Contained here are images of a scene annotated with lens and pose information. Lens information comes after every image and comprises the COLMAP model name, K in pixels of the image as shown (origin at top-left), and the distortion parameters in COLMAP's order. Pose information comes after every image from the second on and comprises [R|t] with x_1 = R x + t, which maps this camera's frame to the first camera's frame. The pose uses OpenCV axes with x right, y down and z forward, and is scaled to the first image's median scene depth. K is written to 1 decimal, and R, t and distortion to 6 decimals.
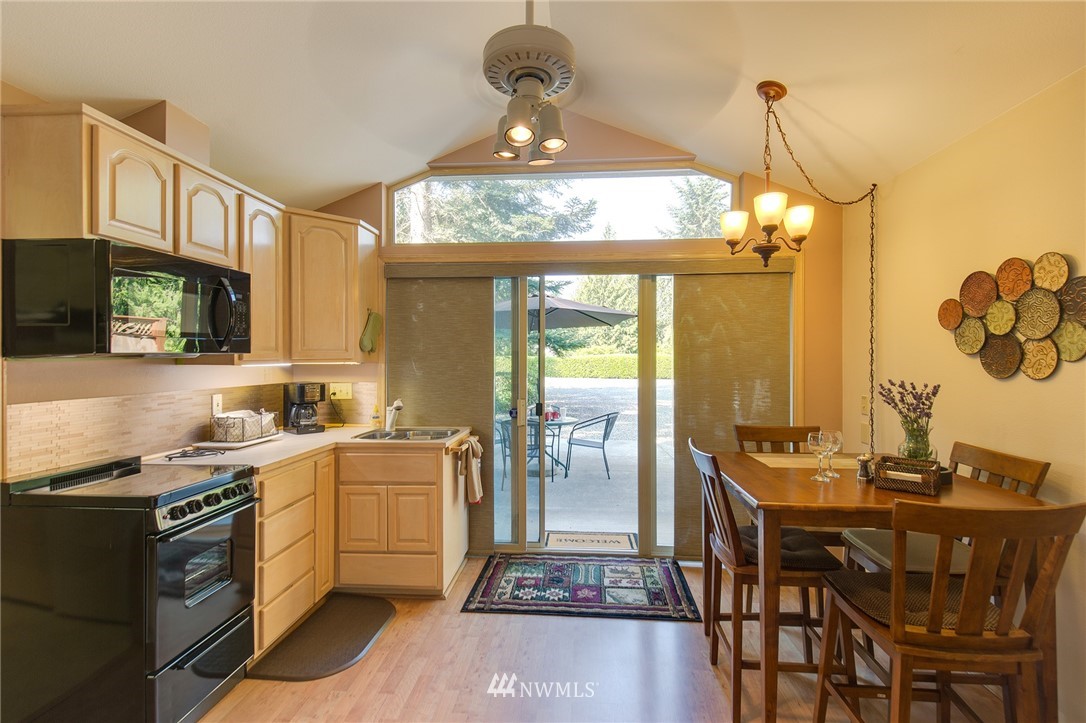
lens RADIAL K [[514.1, 0, 542.9], [0, 514.1, 355.1], [0, 0, 1]] dist [0.002883, -0.000396]
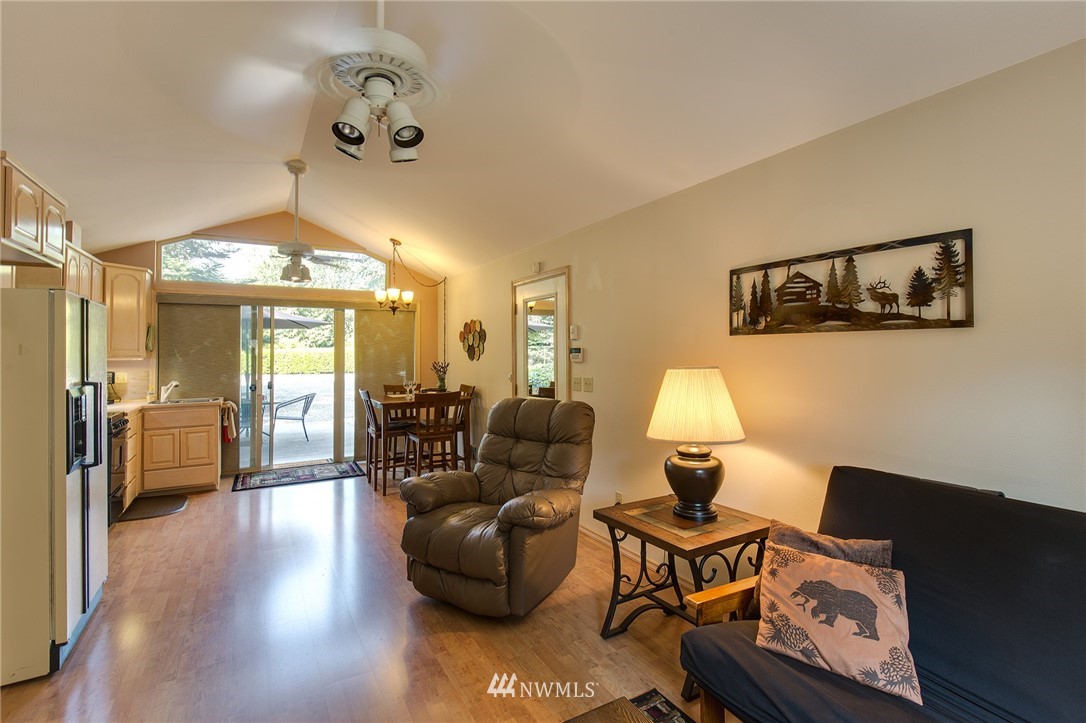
lens RADIAL K [[514.1, 0, 559.6], [0, 514.1, 340.4], [0, 0, 1]] dist [0.002883, -0.000396]
pose [[0.818519, 0.007582, 0.574430, -0.250723], [0.002379, 0.999860, -0.016588, -0.011609], [-0.574475, 0.014944, 0.818386, -1.145535]]
